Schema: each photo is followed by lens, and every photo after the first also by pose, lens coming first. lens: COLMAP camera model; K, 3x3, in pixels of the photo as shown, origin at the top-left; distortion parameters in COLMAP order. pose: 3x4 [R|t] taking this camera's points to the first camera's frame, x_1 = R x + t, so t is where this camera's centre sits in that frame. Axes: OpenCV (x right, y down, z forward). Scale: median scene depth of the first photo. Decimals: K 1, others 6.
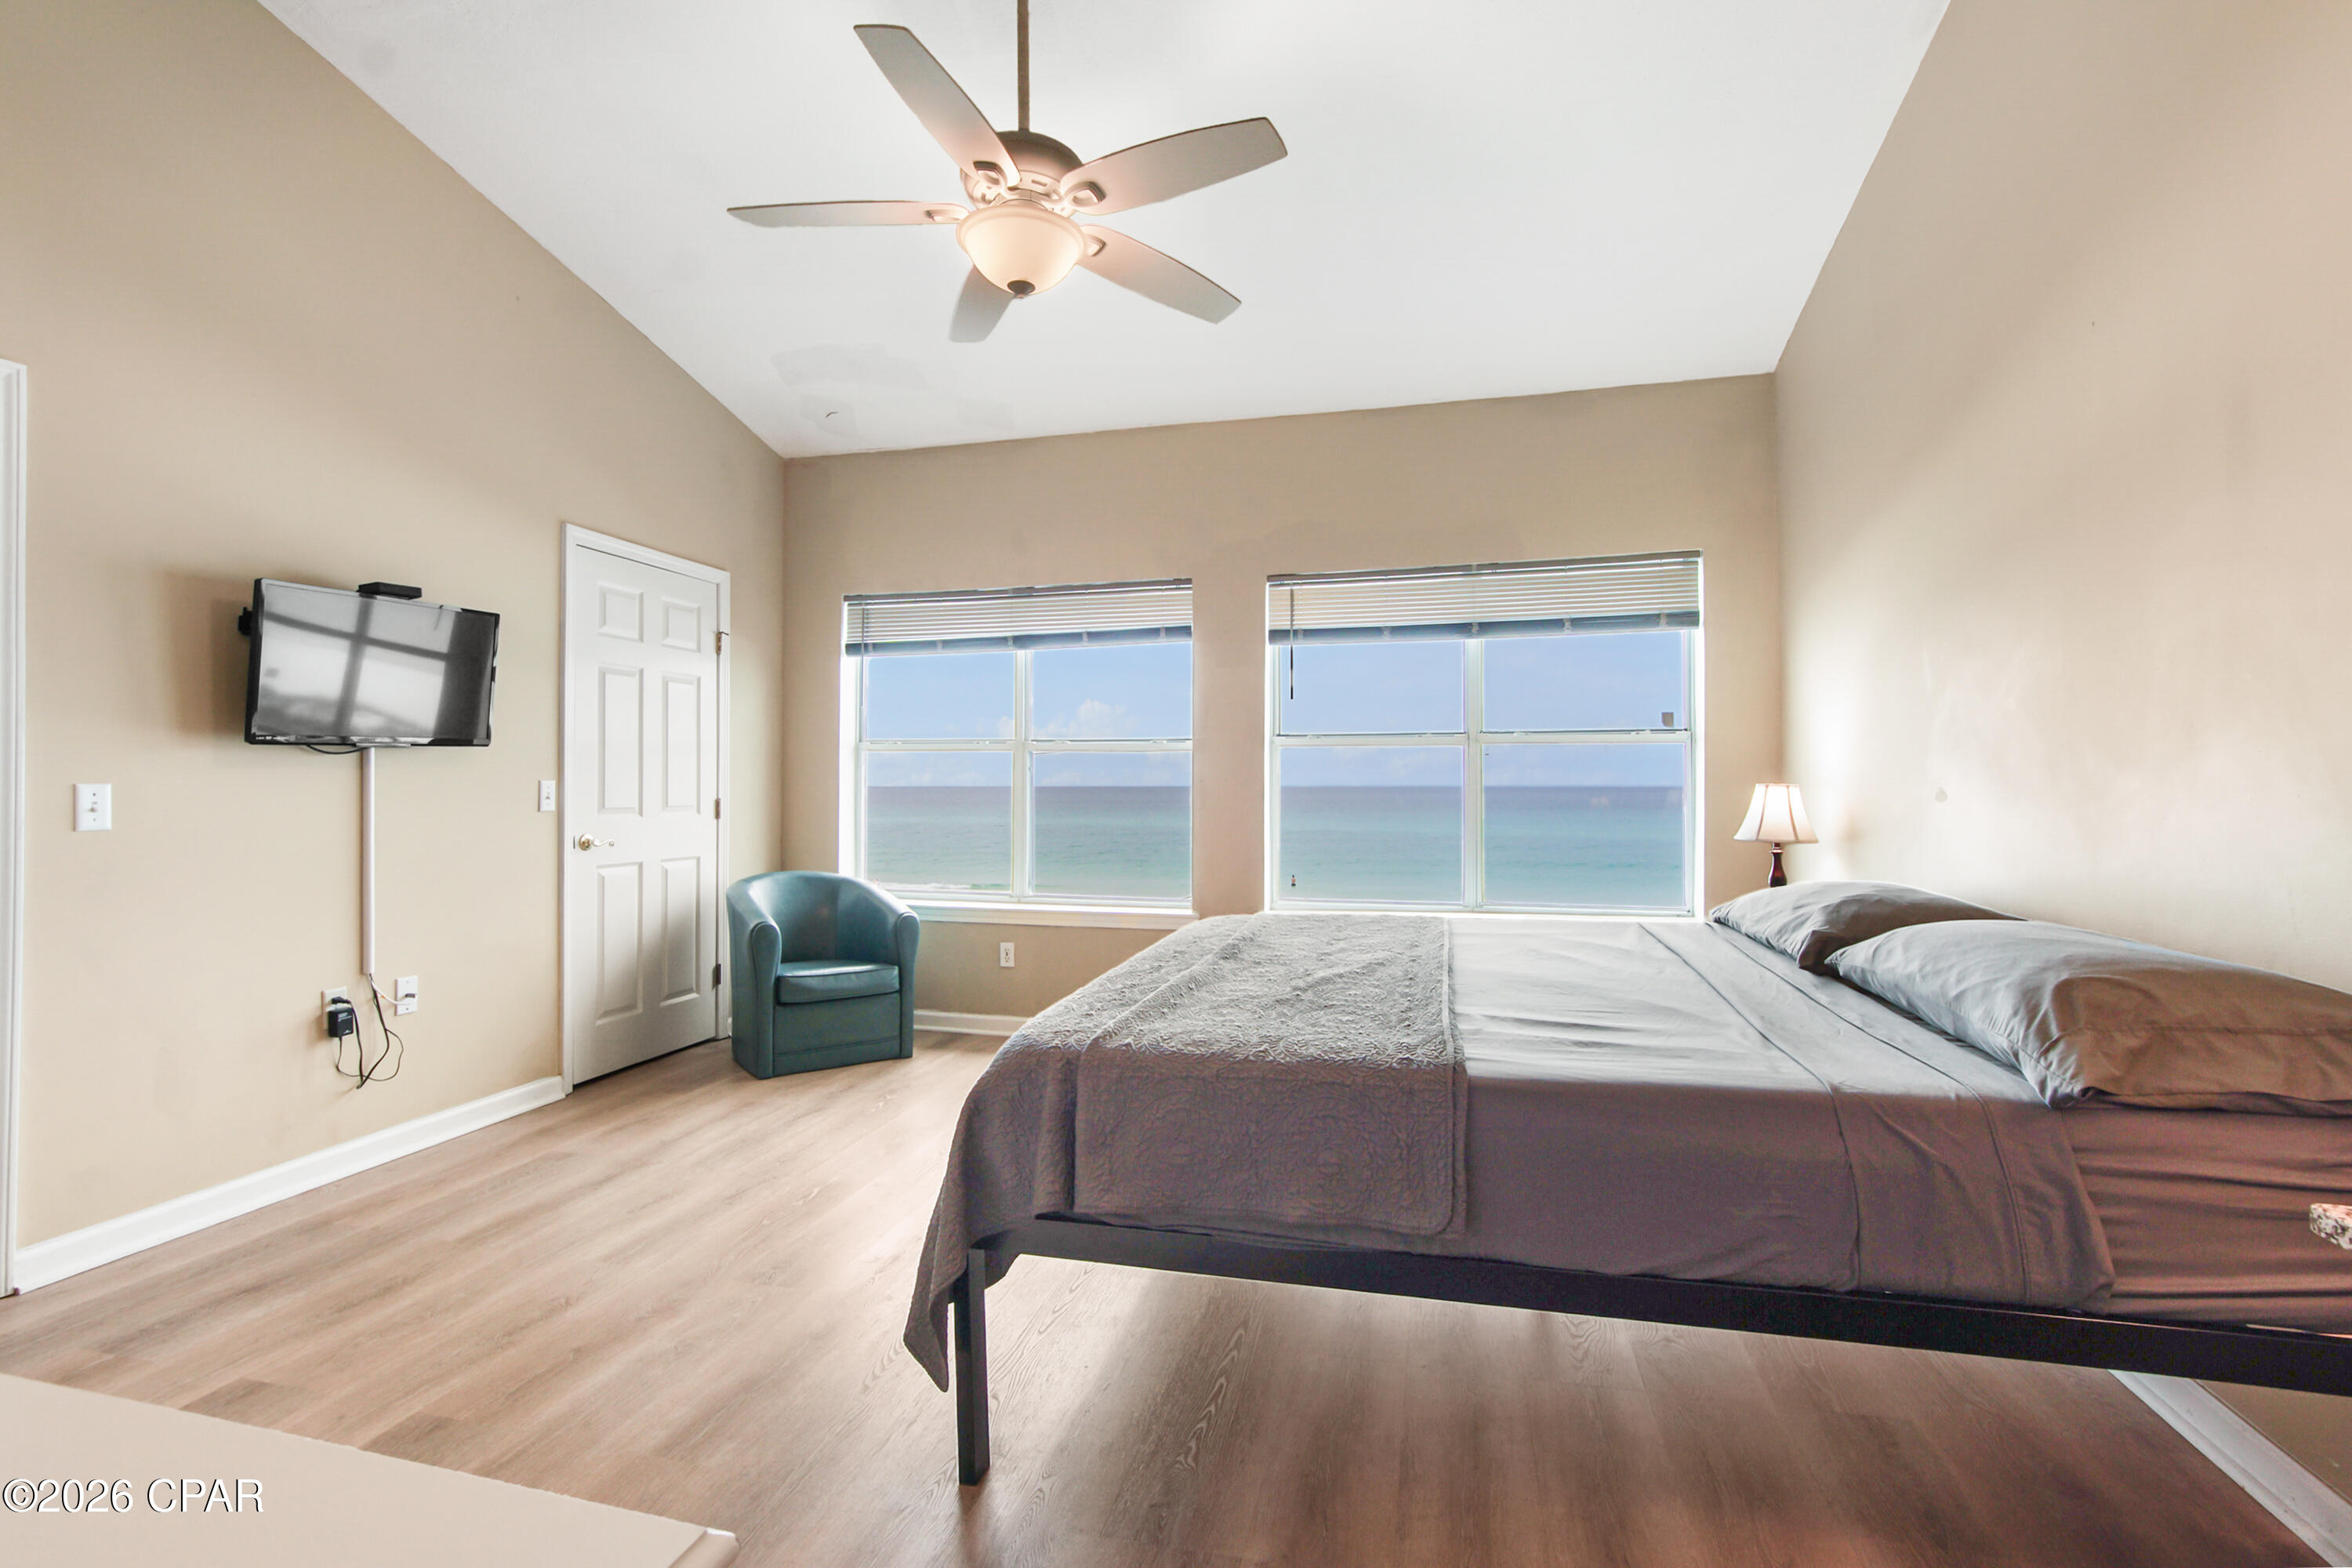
lens RADIAL K [[1085.2, 0, 1173.0], [0, 1085.2, 792.4], [0, 0, 1]] dist [-0.004770, 0.004990]
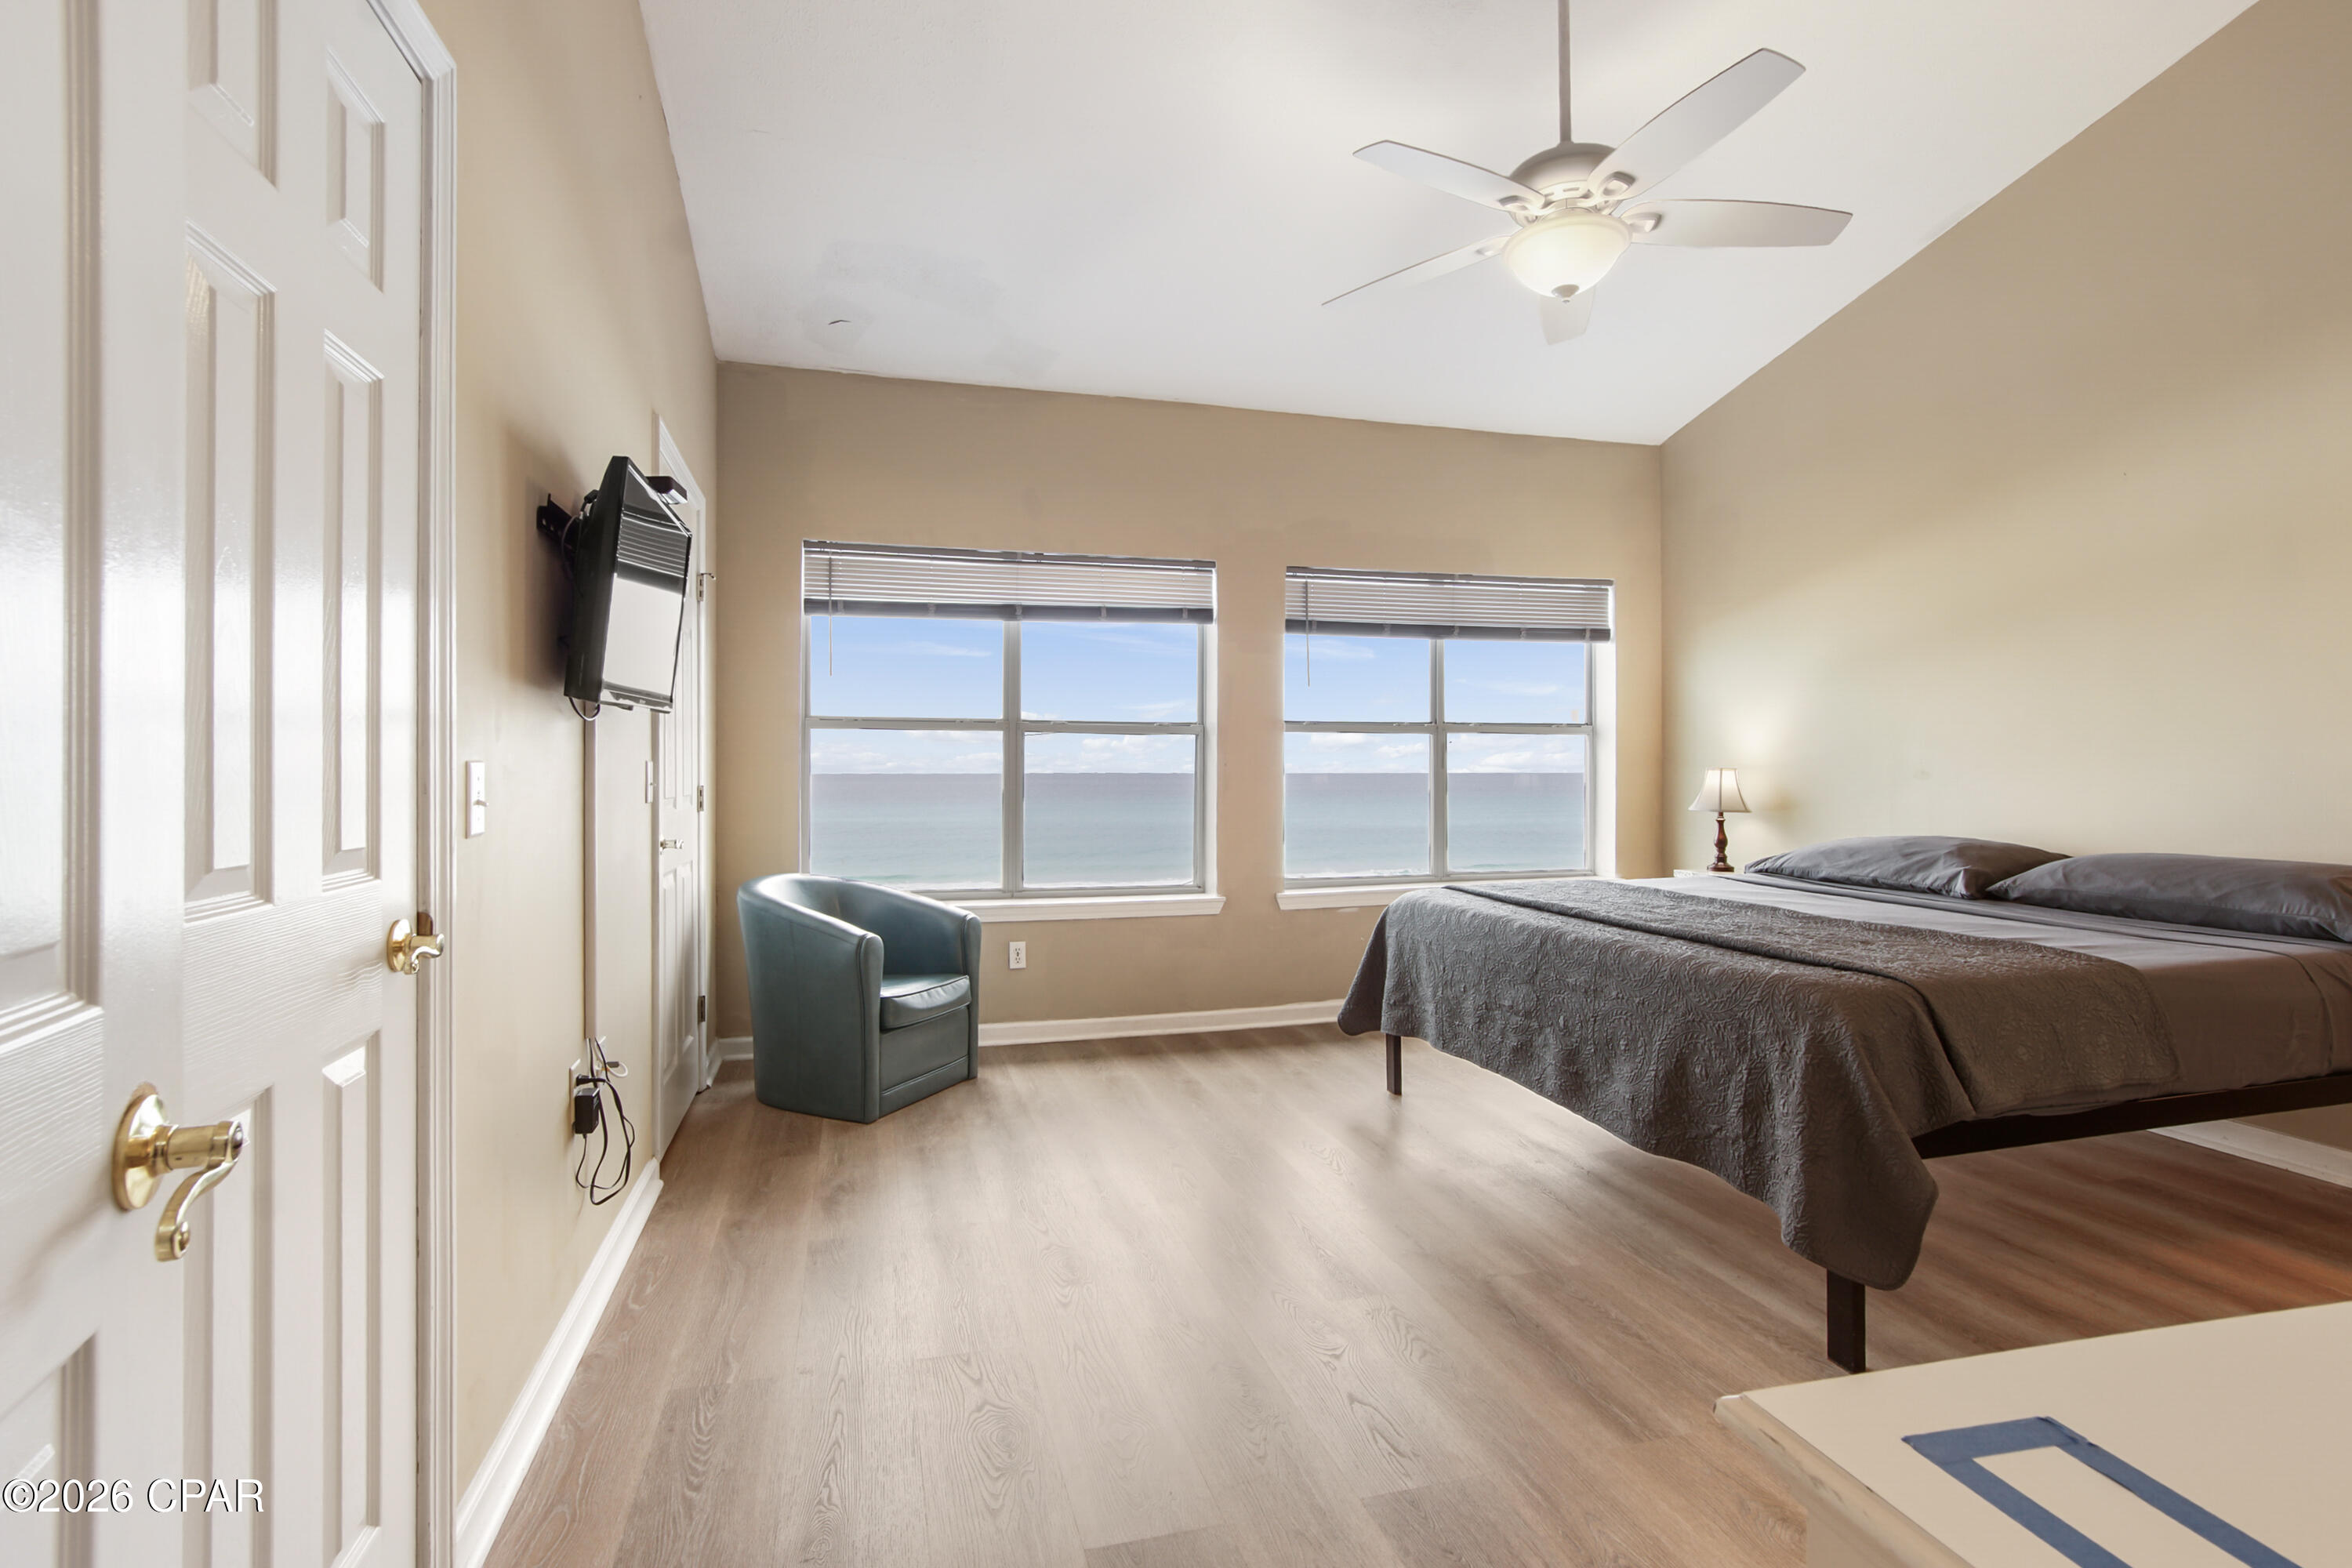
lens RADIAL K [[1115.9, 0, 1183.3], [0, 1115.9, 772.6], [0, 0, 1]] dist [-0.003583, 0.000061]
pose [[0.862666, -0.001414, 0.505771, -0.551068], [0.003289, 0.999991, -0.002815, -0.000060], [-0.505763, 0.004092, 0.862663, 0.133353]]
